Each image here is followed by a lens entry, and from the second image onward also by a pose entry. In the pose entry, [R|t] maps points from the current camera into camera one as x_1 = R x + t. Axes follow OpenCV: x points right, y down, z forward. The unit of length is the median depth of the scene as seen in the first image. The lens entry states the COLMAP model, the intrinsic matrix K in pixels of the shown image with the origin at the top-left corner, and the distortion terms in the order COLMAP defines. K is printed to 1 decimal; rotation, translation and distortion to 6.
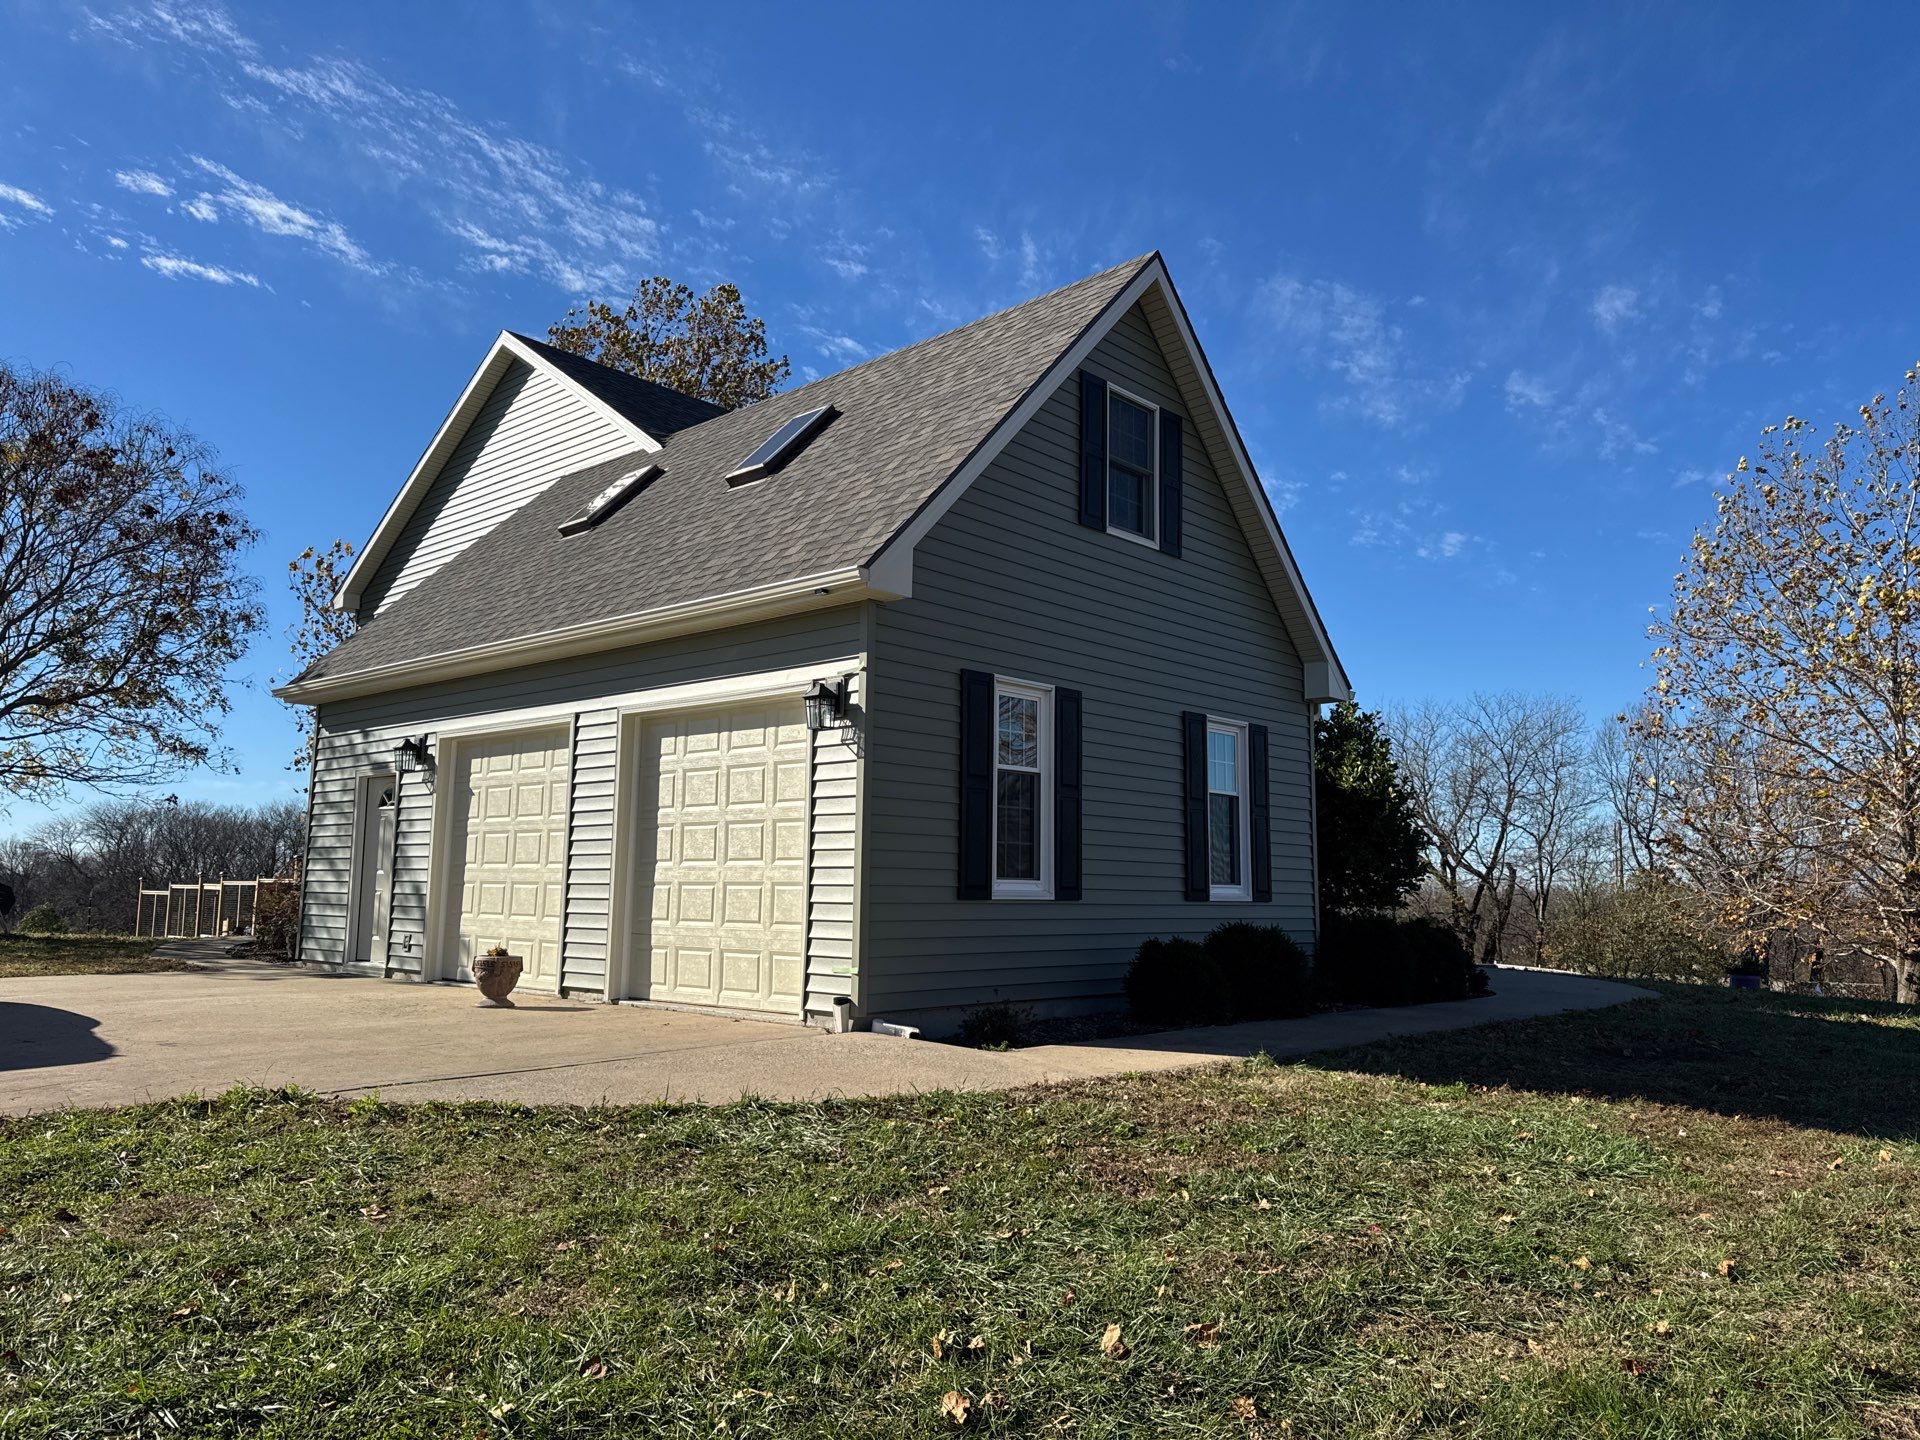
lens RADIAL K [[1327.1, 0, 954.8], [0, 1327.1, 712.5], [0, 0, 1]] dist [0.071121, -0.065180]
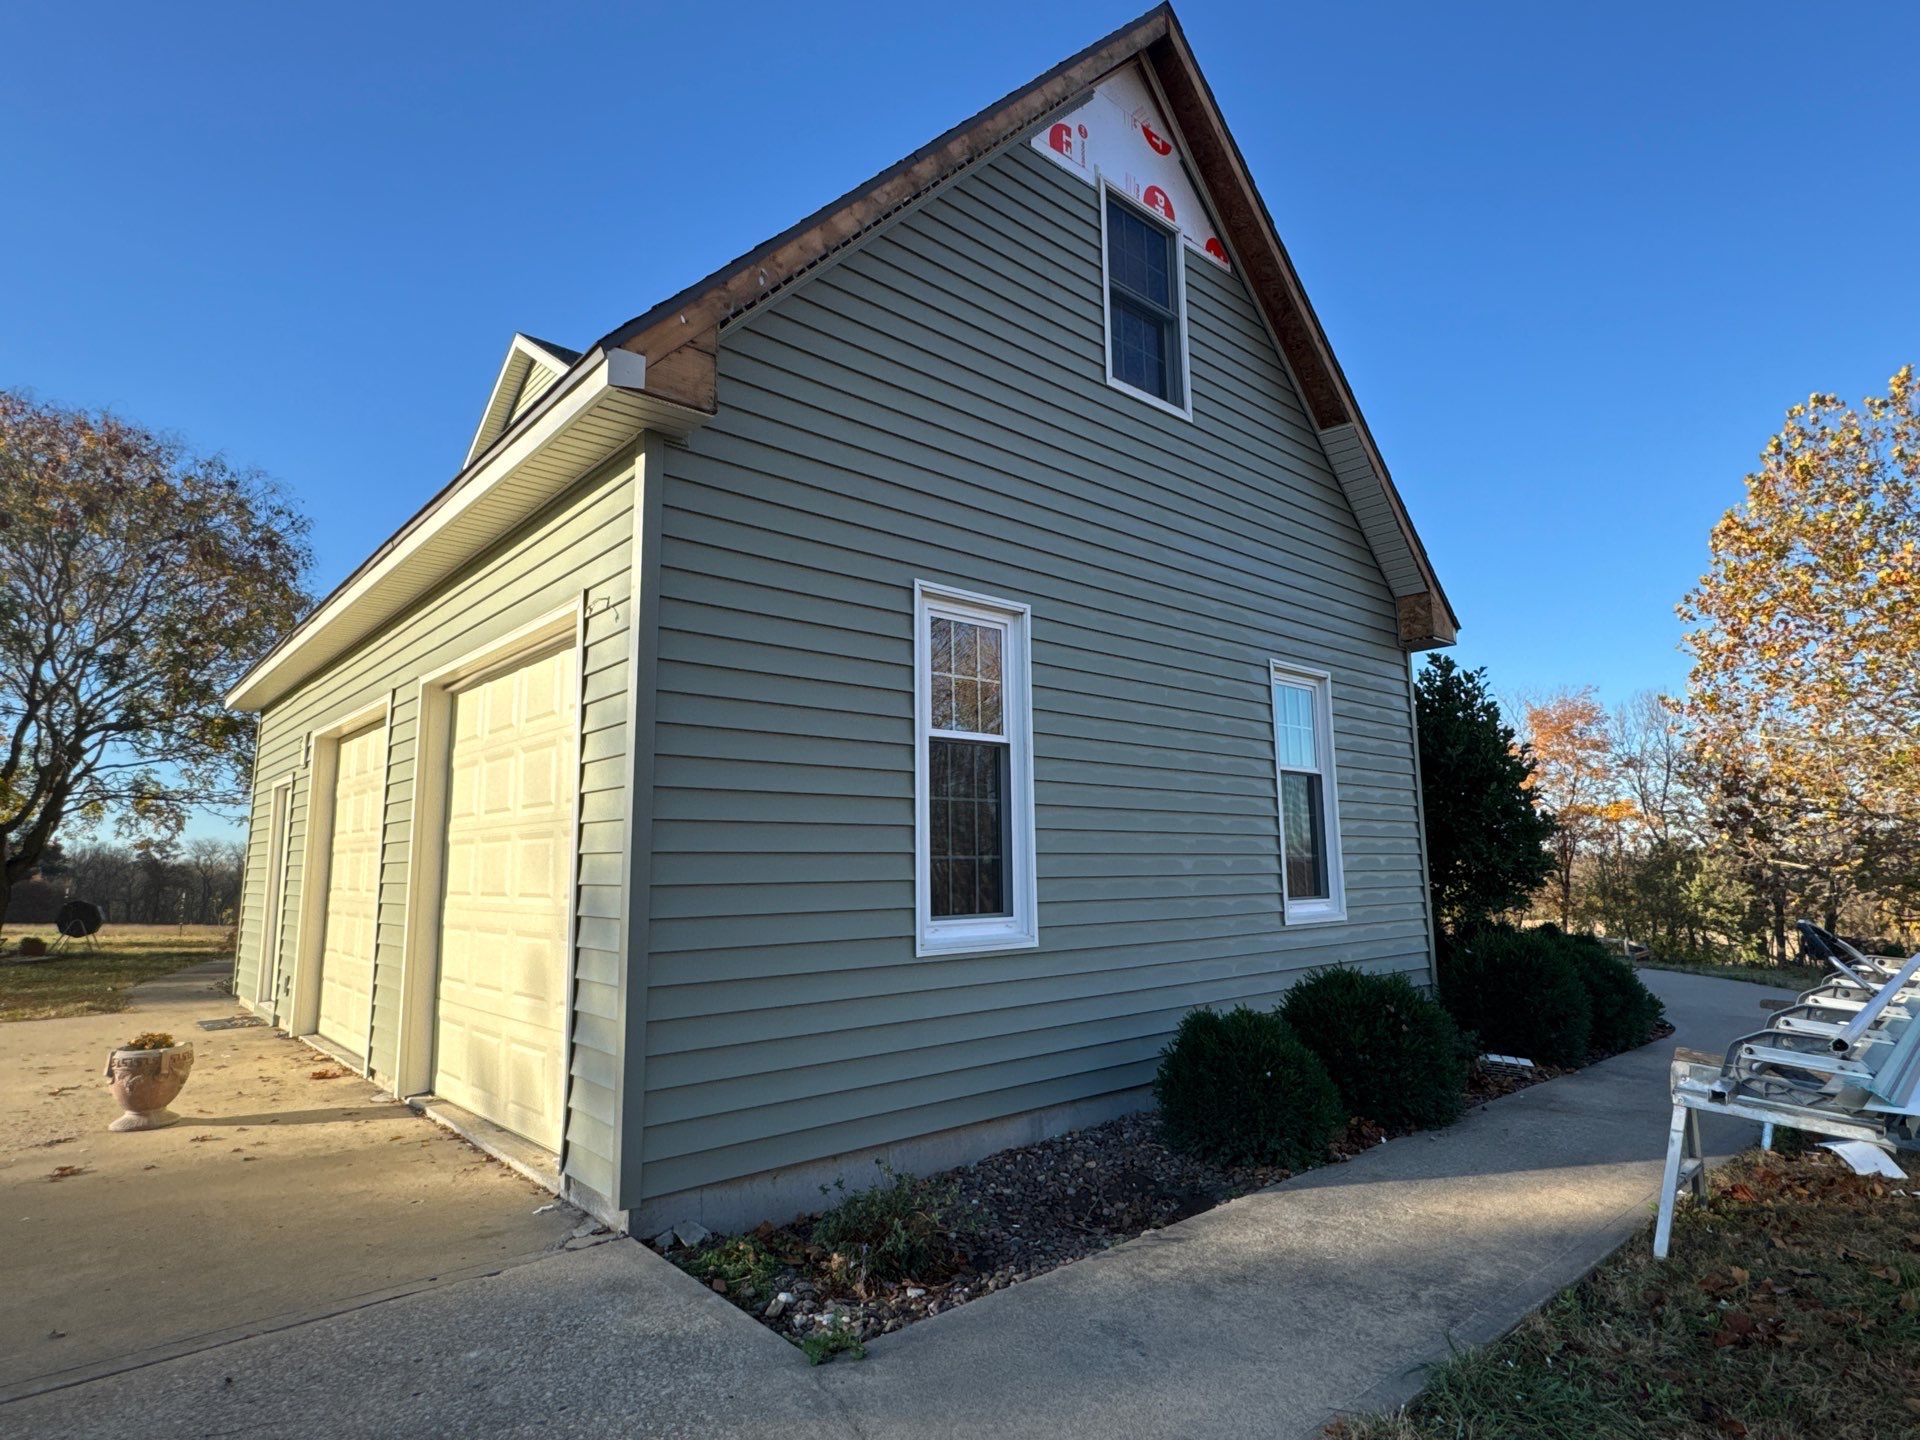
lens RADIAL K [[1050.4, 0, 967.9], [0, 1050.4, 712.3], [0, 0, 1]] dist [-0.003857, 0.004443]
pose [[0.995596, -0.039820, -0.084870, 0.077521], [0.038103, 0.999037, -0.021753, 0.036447], [0.085654, 0.018424, 0.996155, 0.445317]]
